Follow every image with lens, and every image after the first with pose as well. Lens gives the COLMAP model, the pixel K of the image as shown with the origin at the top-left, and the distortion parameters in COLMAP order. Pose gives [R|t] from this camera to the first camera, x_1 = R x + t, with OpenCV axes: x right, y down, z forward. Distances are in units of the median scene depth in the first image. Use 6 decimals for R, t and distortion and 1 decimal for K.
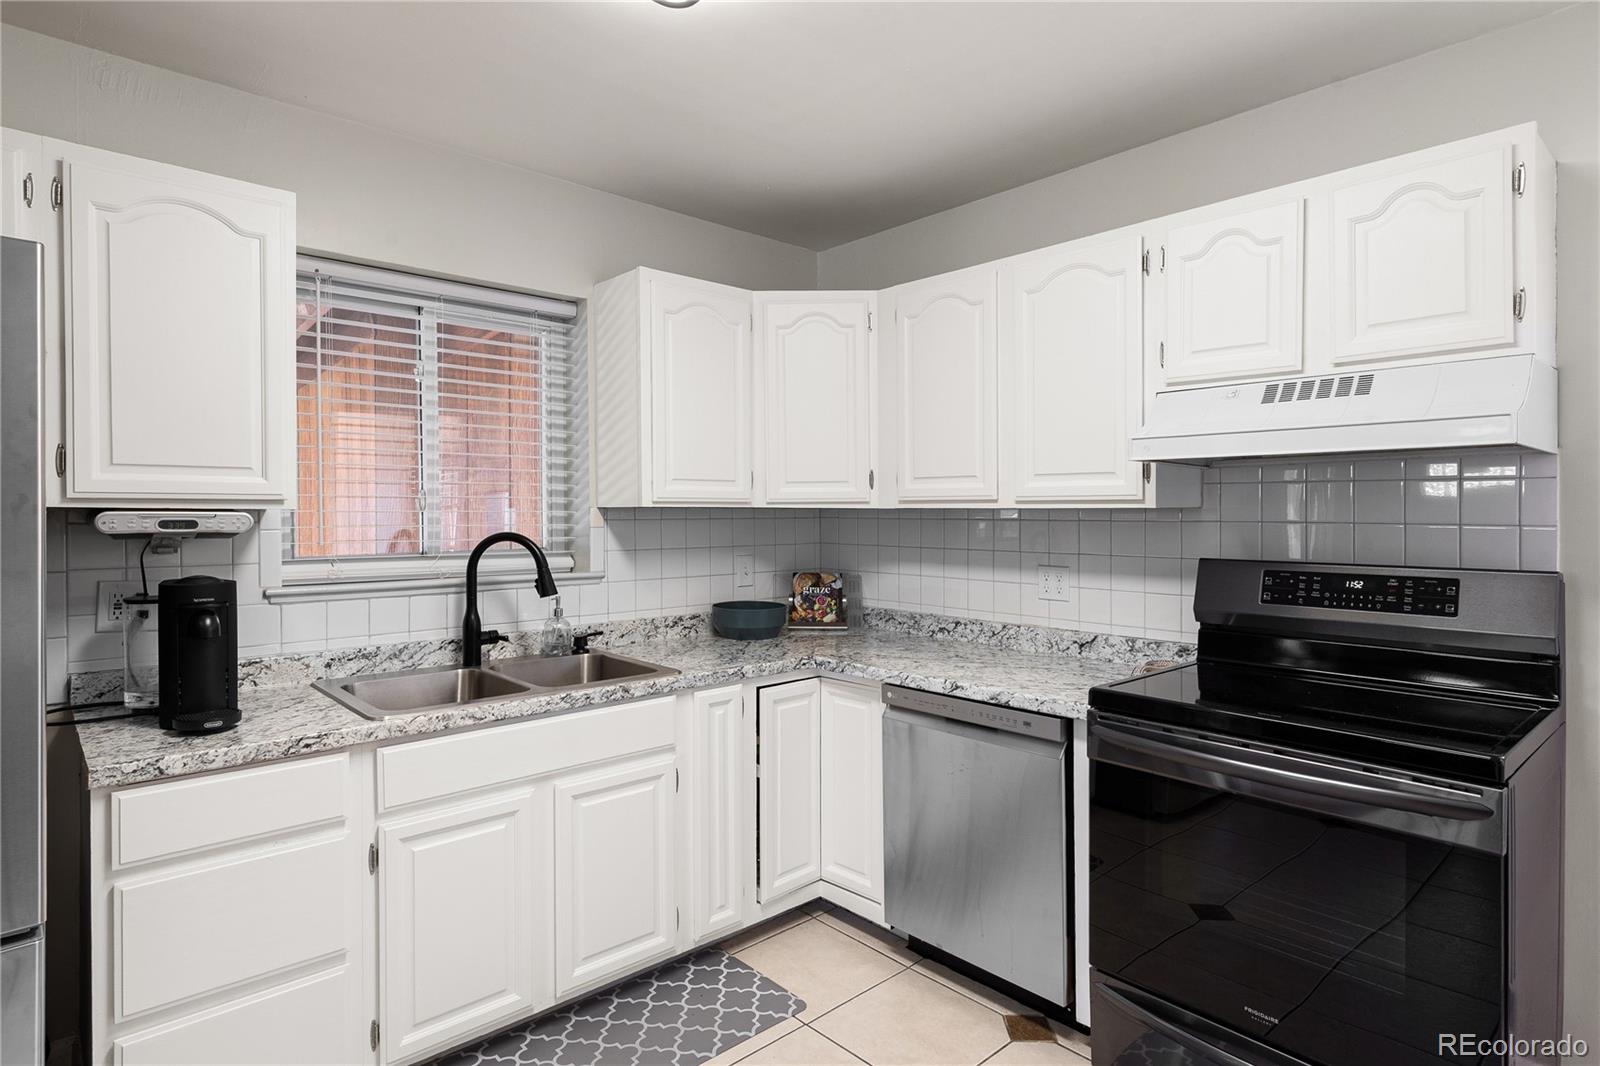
lens RADIAL K [[852.9, 0, 795.7], [0, 852.9, 523.6], [0, 0, 1]] dist [0.015581, -0.001459]
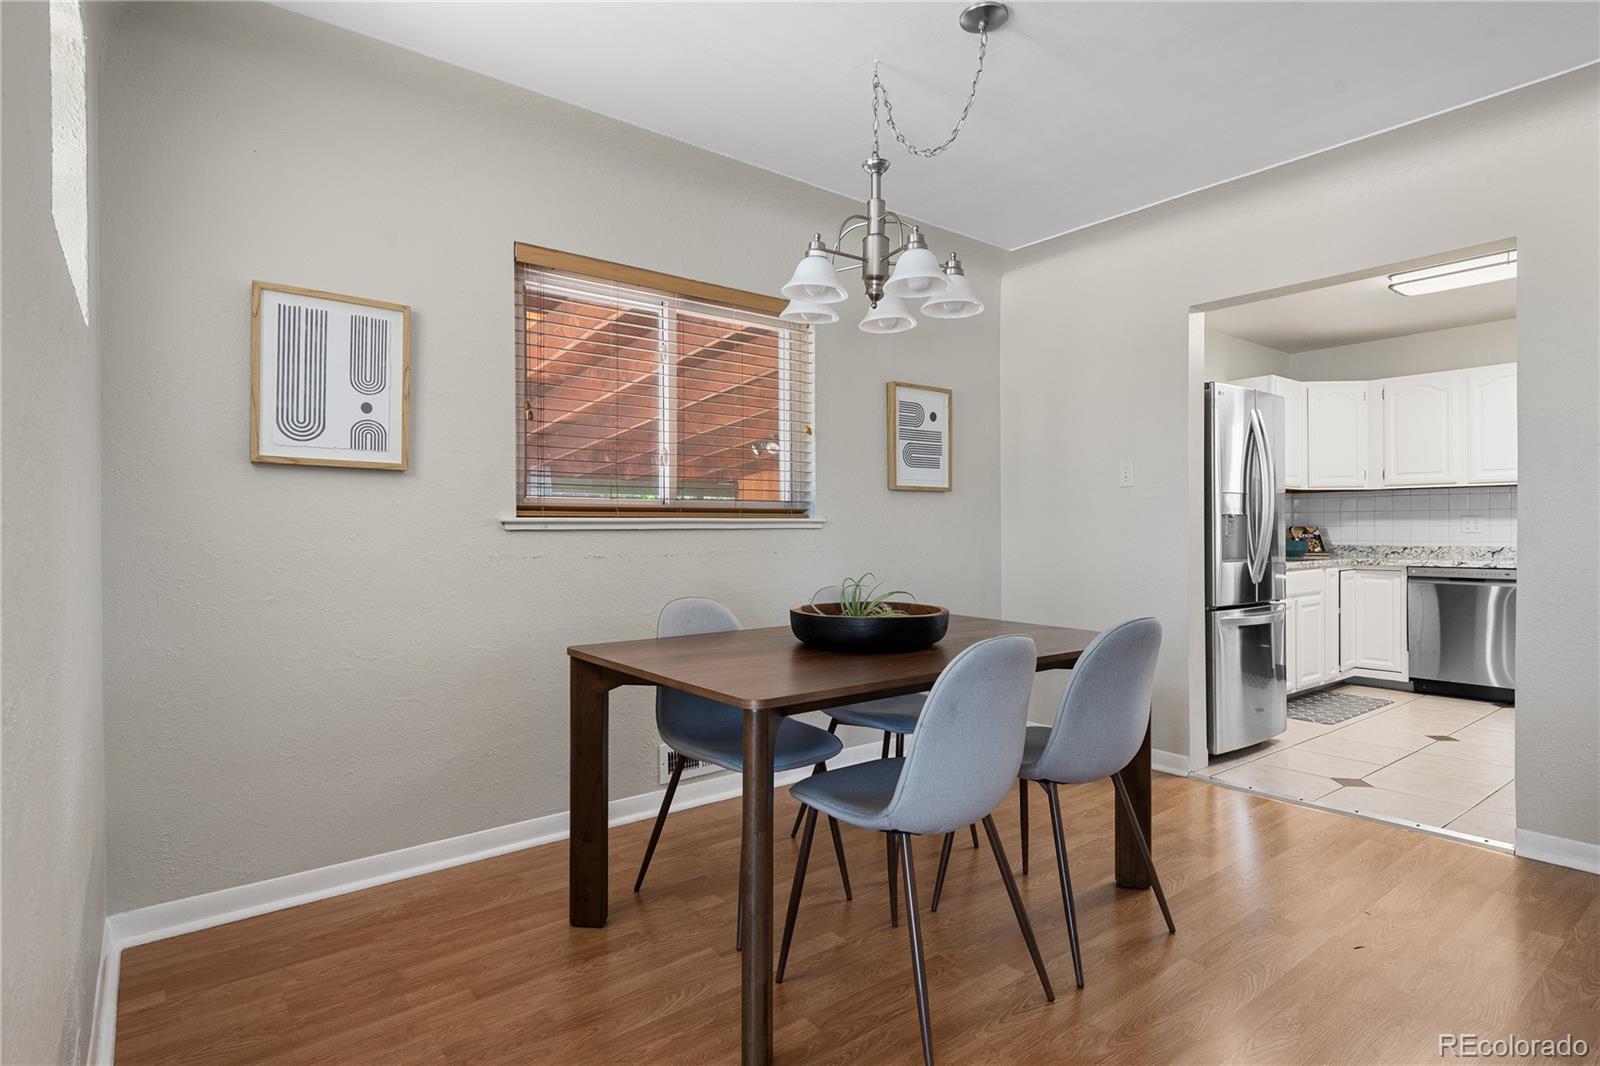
lens RADIAL K [[834.7, 0, 802.6], [0, 834.7, 532.5], [0, 0, 1]] dist [0.020813, -0.006475]
pose [[0.998070, -0.002676, -0.062043, -1.312558], [0.002001, 0.999938, -0.010944, 0.120621], [0.062068, 0.010799, 0.998013, -1.246527]]
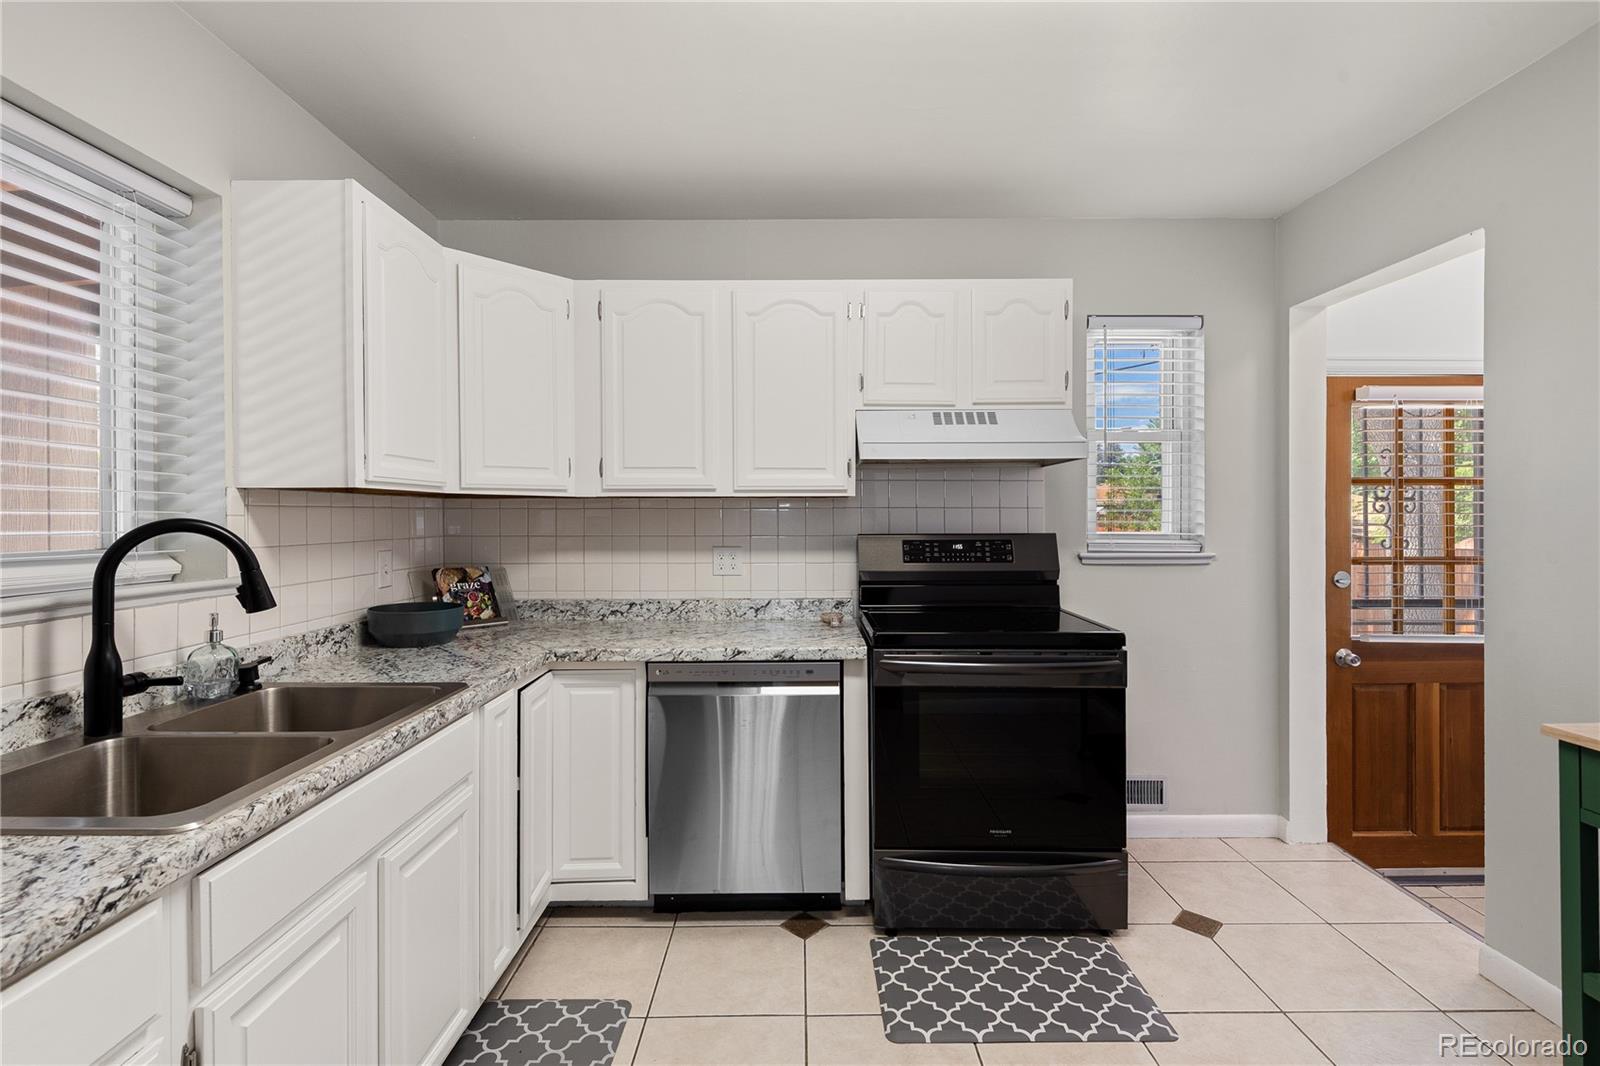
lens RADIAL K [[735.5, 0, 796.1], [0, 735.5, 519.8], [0, 0, 1]] dist [0.009979, -0.002684]
pose [[0.672170, -0.005572, 0.740376, -0.439826], [0.013482, 0.999898, -0.004716, 0.020339], [-0.740274, 0.013152, 0.672176, 0.267361]]
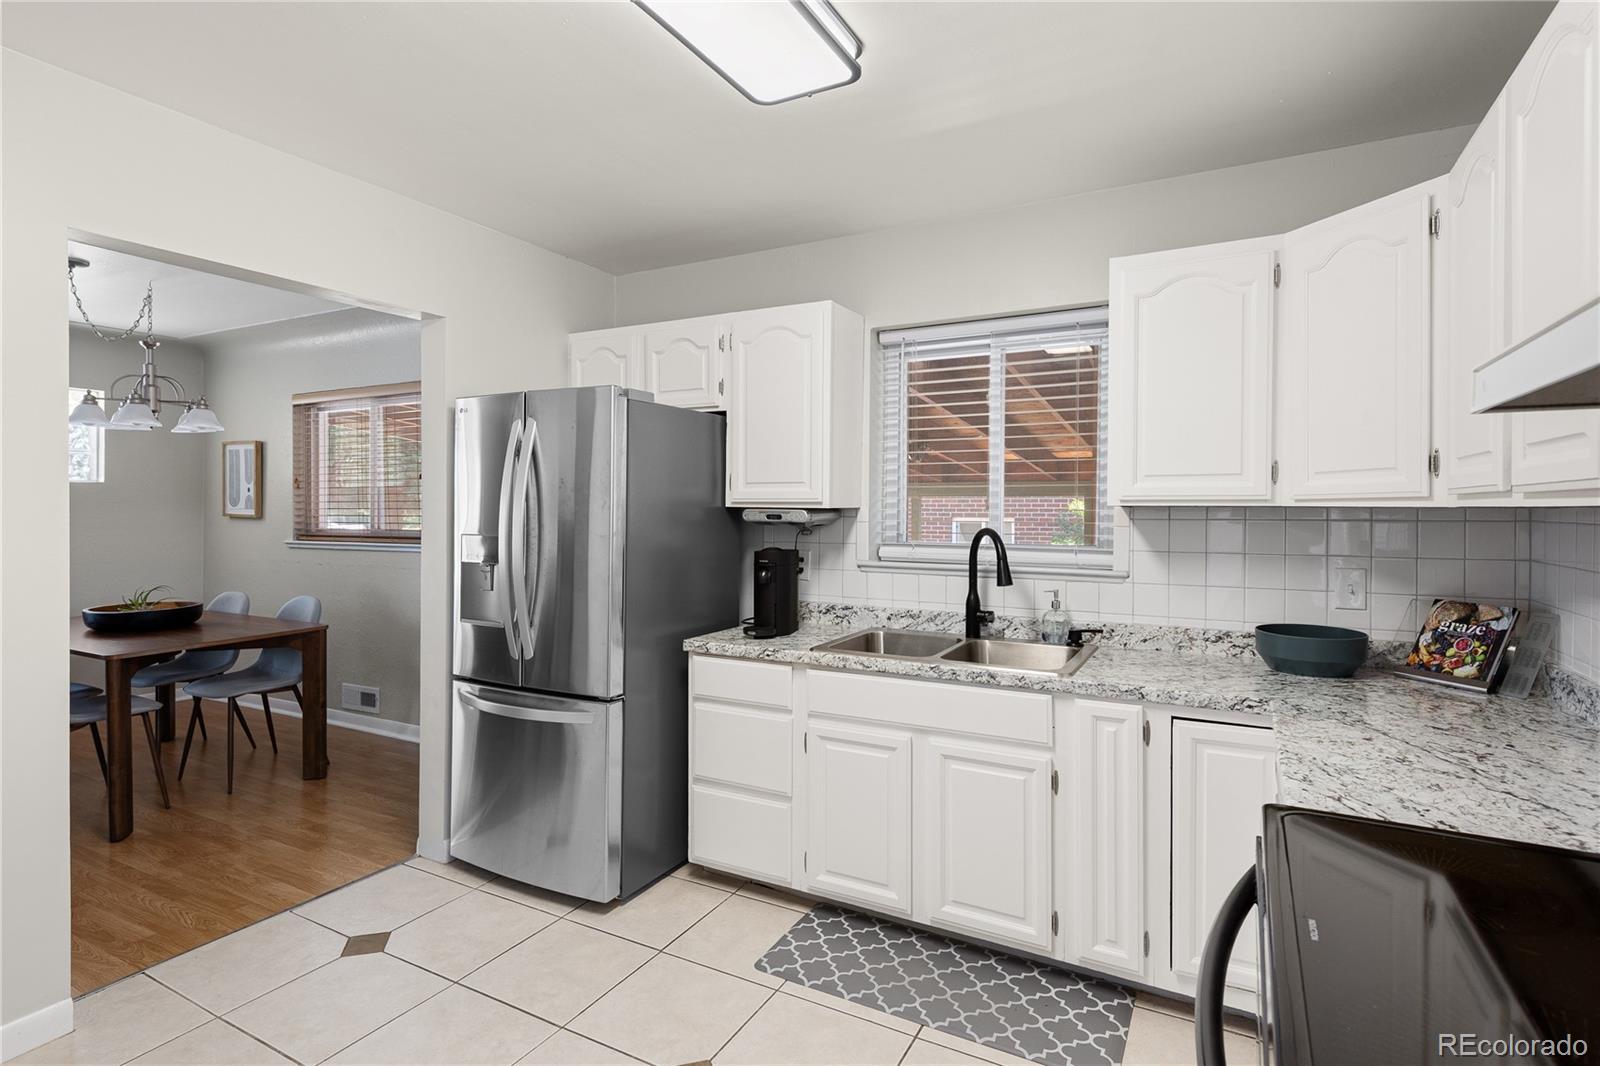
lens RADIAL K [[790.9, 0, 812.8], [0, 790.9, 526.2], [0, 0, 1]] dist [0.019440, -0.004400]
pose [[0.346925, 0.020610, -0.937666, 0.595166], [-0.017871, 0.999722, 0.015362, -0.004673], [0.937723, 0.011427, 0.347197, 0.398627]]
